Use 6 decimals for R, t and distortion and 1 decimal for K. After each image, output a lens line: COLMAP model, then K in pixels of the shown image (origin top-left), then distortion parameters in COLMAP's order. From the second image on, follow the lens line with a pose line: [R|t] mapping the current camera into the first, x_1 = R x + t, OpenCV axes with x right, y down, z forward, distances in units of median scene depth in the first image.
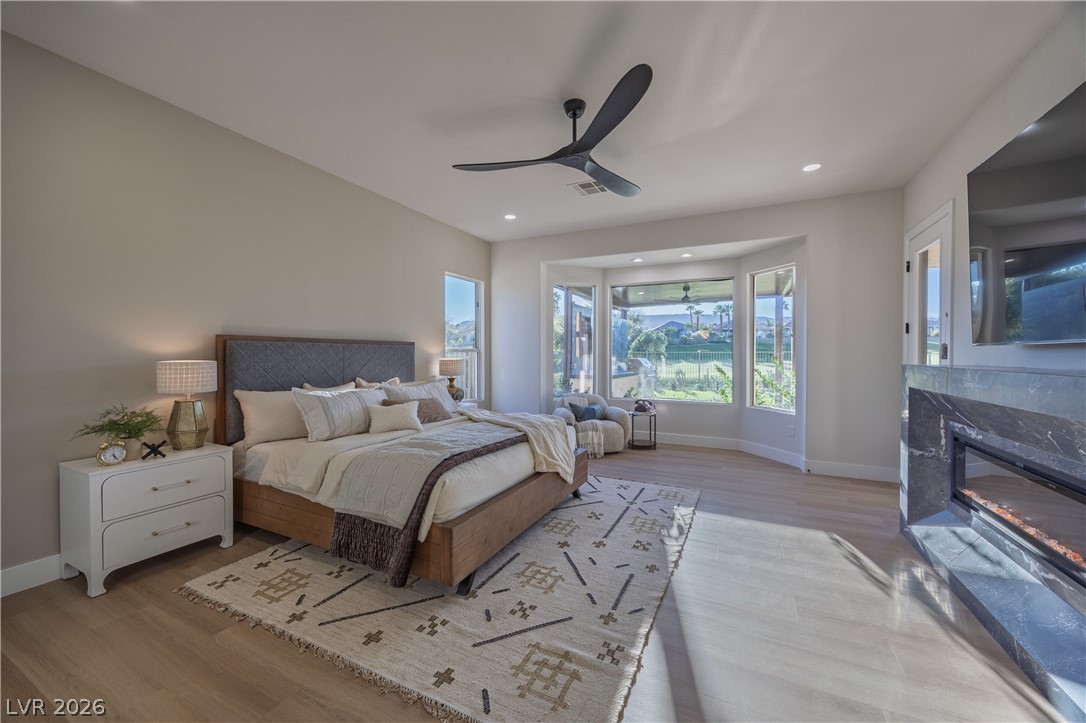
lens RADIAL K [[416.3, 0, 546.5], [0, 416.3, 353.6], [0, 0, 1]] dist [-0.002948, -0.000137]
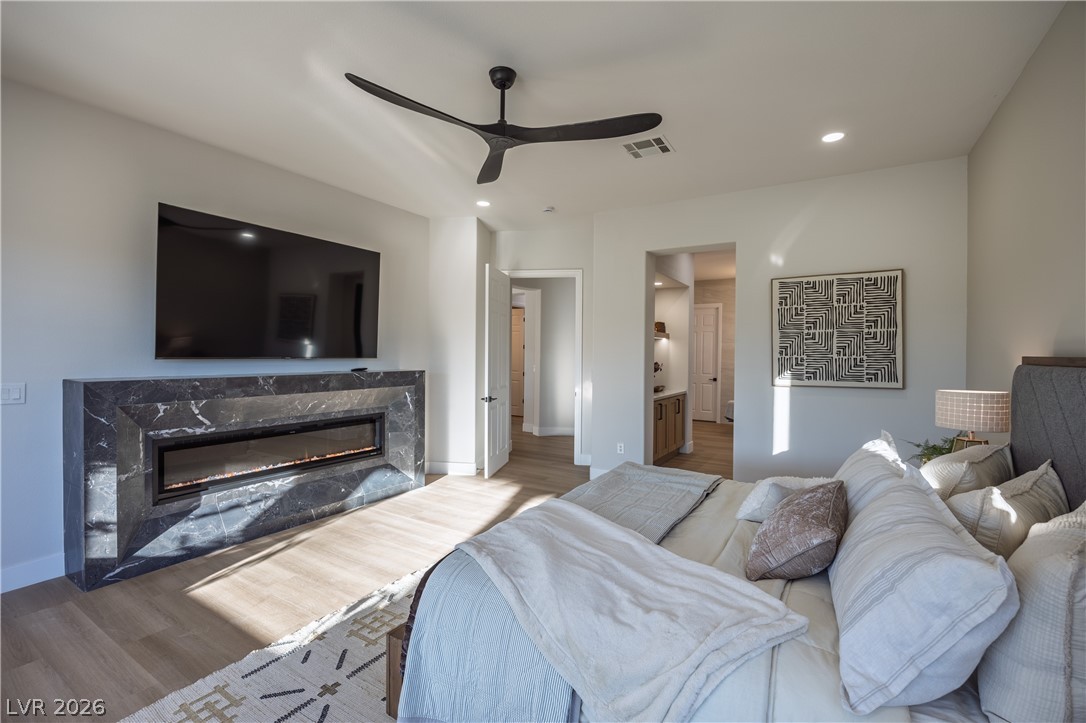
lens RADIAL K [[476.3, 0, 556.3], [0, 476.3, 356.5], [0, 0, 1]] dist [-0.015954, -0.000009]
pose [[-0.996076, -0.014627, 0.087282, -0.124460], [-0.014006, 0.999872, 0.007727, -0.044515], [-0.087384, 0.006474, -0.996154, 1.886835]]
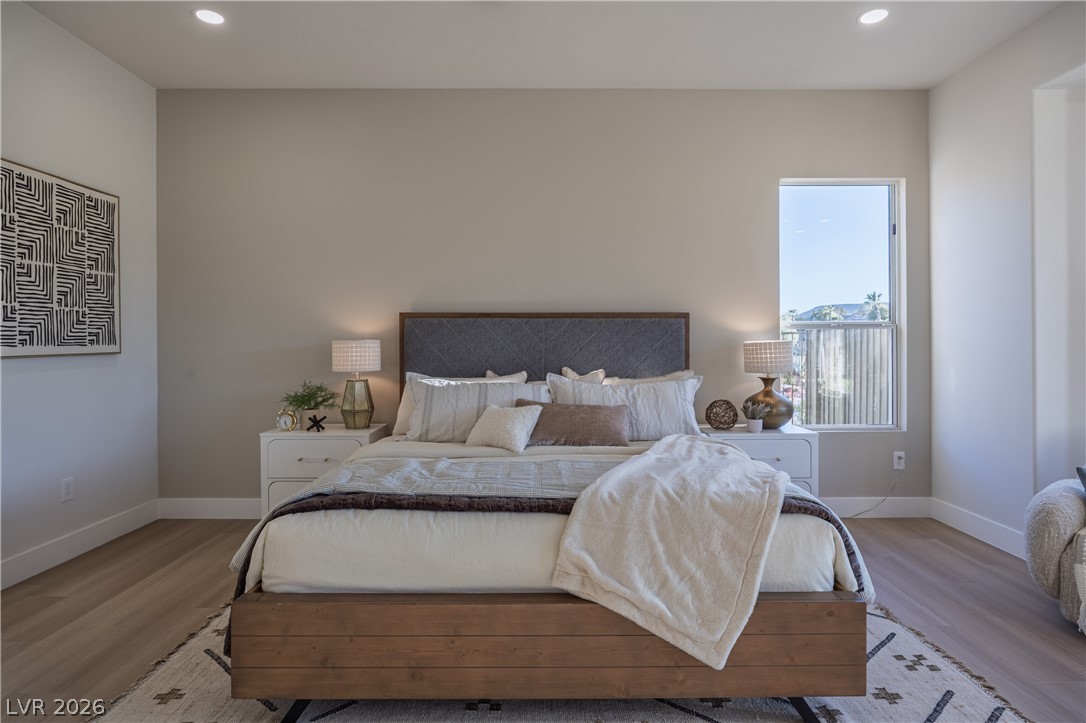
lens RADIAL K [[574.7, 0, 543.3], [0, 574.7, 340.6], [0, 0, 1]] dist [-0.011817, -0.000084]
pose [[0.434957, -0.009615, -0.900400, 0.534463], [0.003189, 0.999953, -0.009138, 0.030941], [0.900445, 0.001103, 0.434968, 0.758209]]
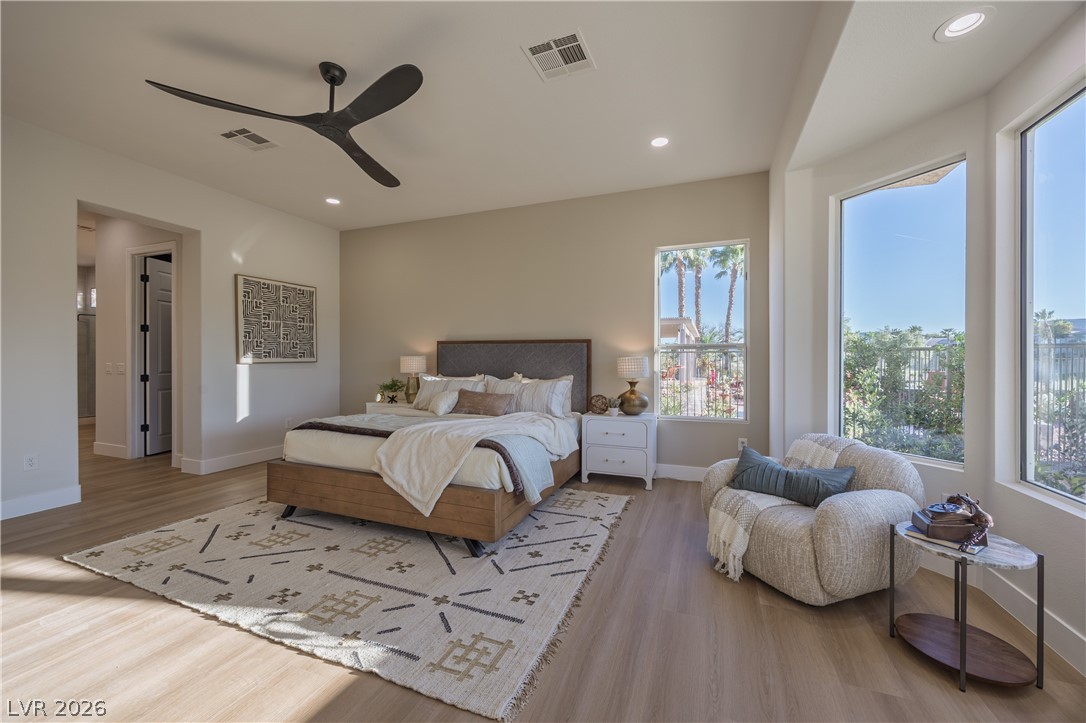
lens RADIAL K [[413.2, 0, 544.0], [0, 413.2, 358.3], [0, 0, 1]] dist [-0.003868, -0.000039]
pose [[0.076724, -0.003868, -0.997045, 0.976859], [-0.003717, 0.999984, -0.004166, 0.031684], [0.997045, 0.004026, 0.076709, 1.362069]]
